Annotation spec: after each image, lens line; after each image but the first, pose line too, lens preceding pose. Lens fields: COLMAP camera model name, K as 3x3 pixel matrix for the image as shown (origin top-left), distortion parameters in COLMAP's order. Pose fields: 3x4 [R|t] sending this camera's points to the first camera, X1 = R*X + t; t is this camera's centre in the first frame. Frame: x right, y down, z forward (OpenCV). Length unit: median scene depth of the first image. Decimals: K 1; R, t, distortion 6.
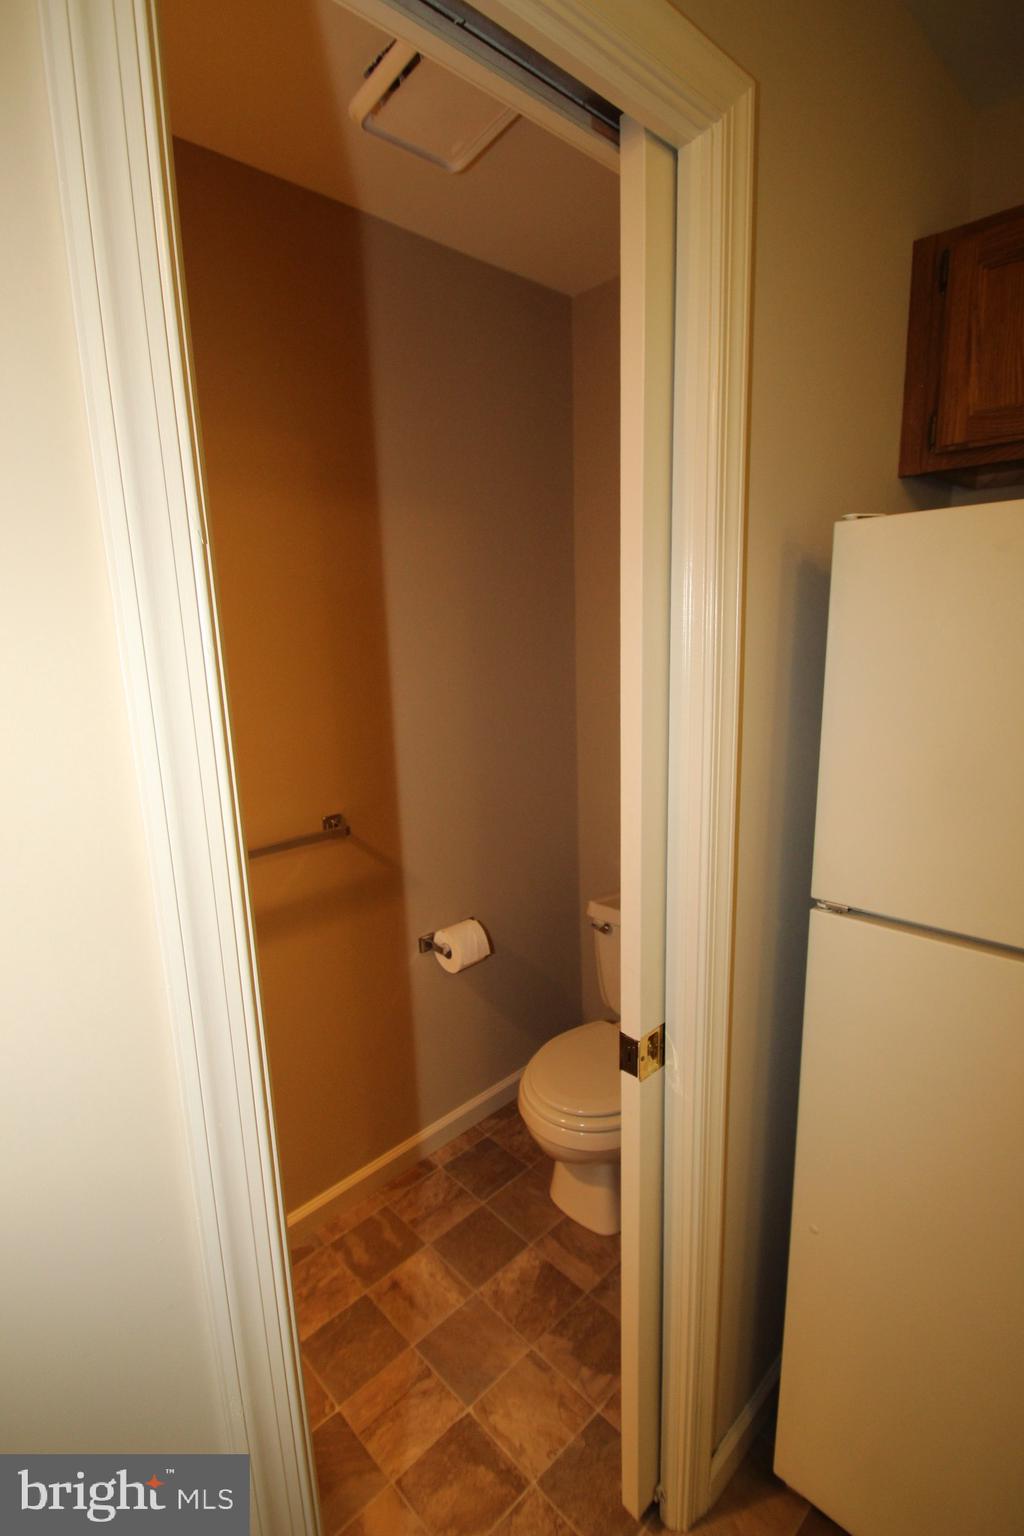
lens RADIAL K [[716.3, 0, 512.0], [0, 716.3, 768.0], [0, 0, 1]] dist [0.012943, -0.017698]
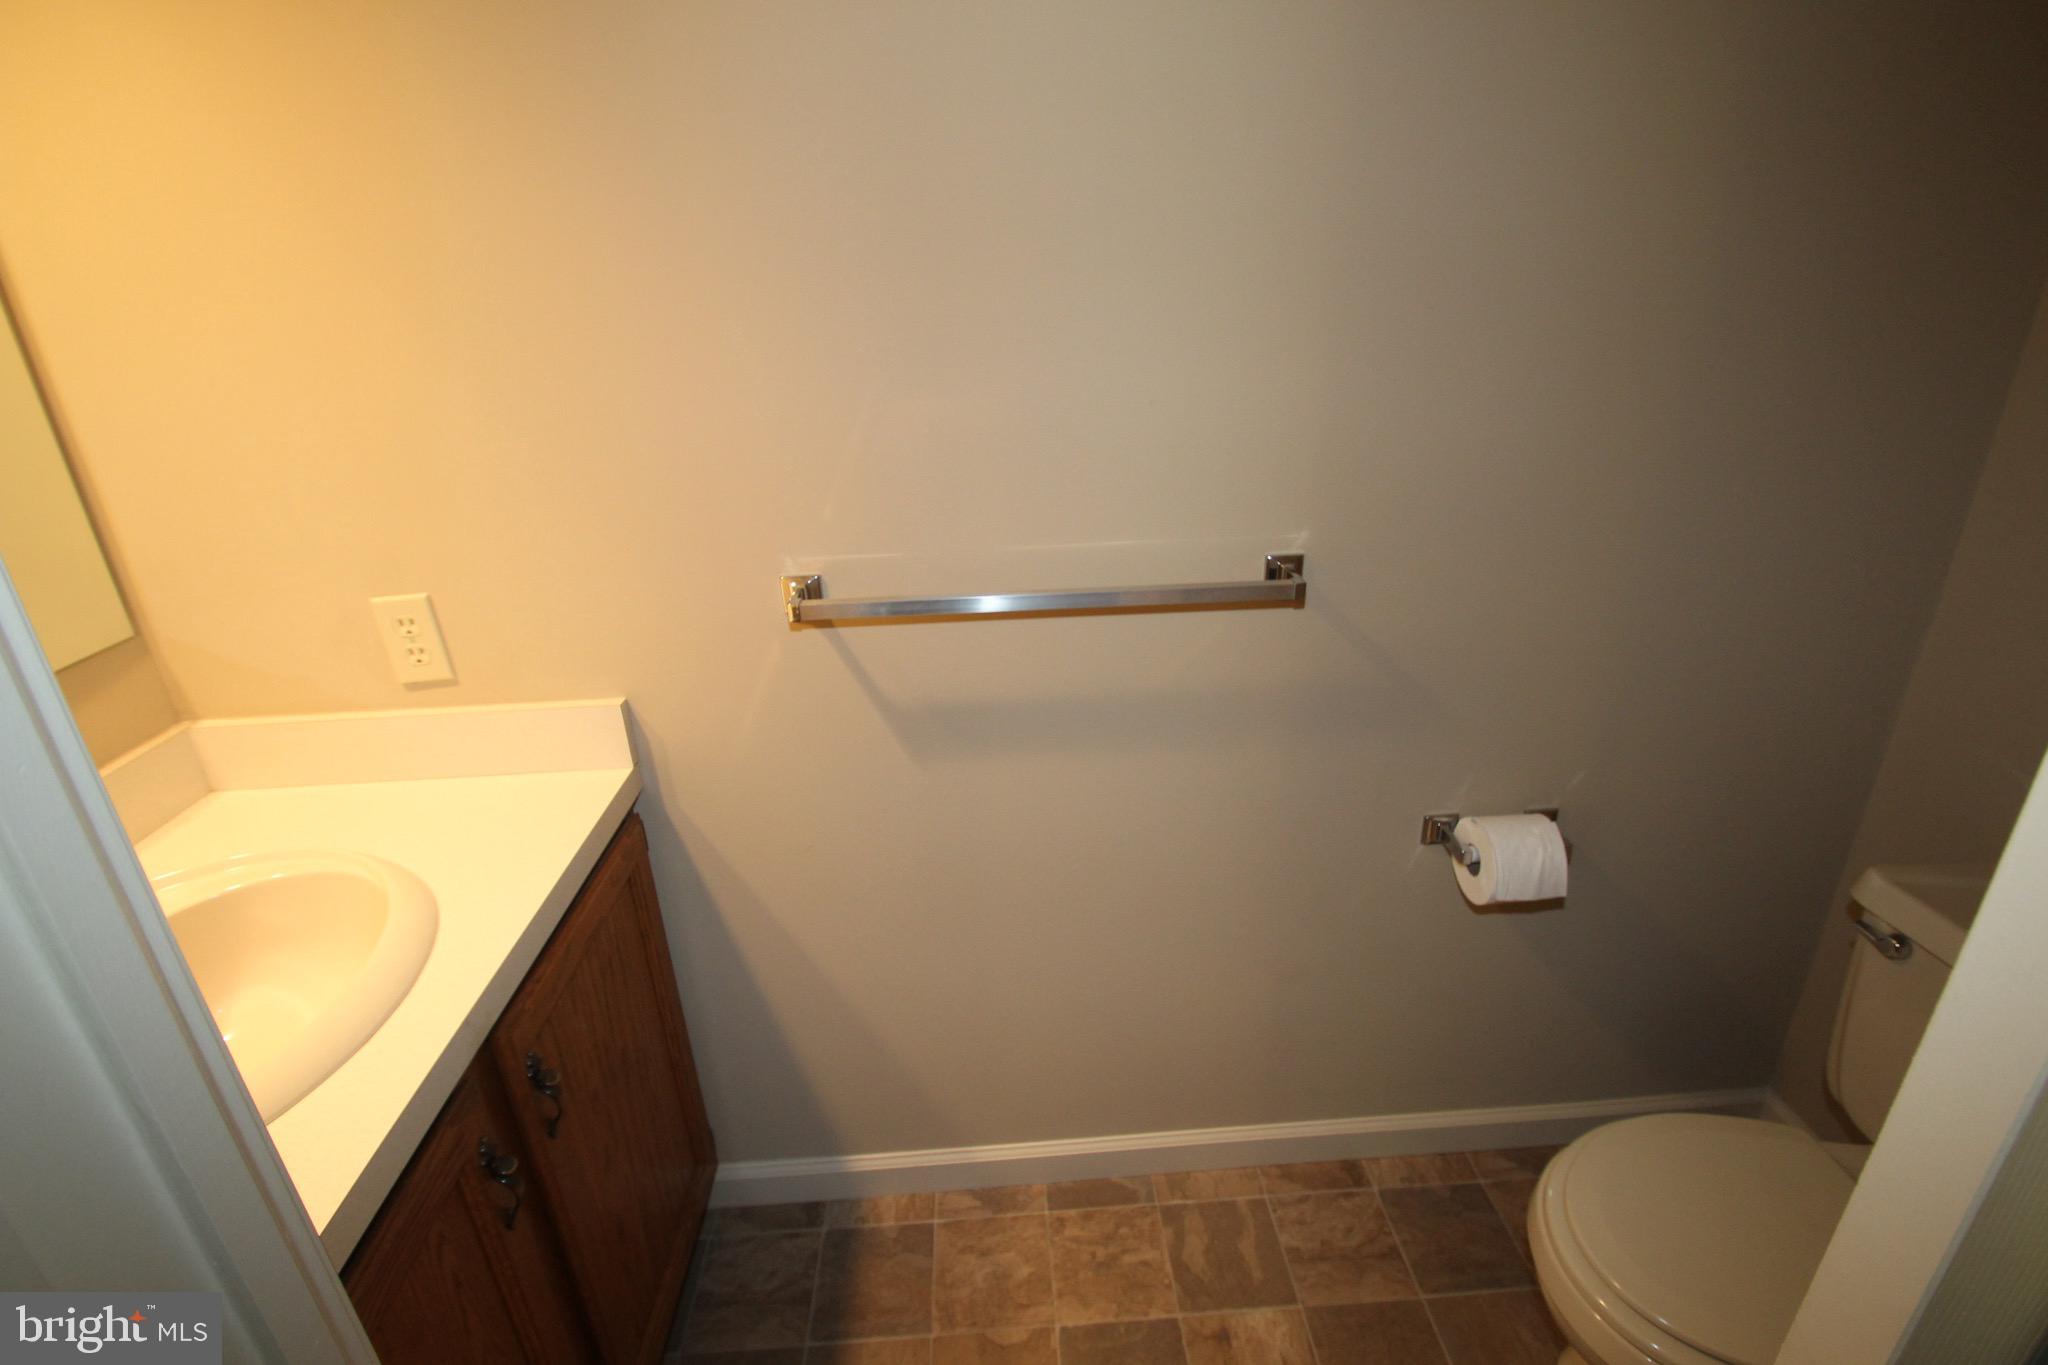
lens RADIAL K [[958.6, 0, 1032.0], [0, 958.6, 677.7], [0, 0, 1]] dist [0.013960, -0.017627]
pose [[0.757982, 0.266541, -0.595331, 0.046473], [-0.125731, 0.955286, 0.267618, -0.012805], [0.640043, -0.127998, 0.757603, 0.313567]]
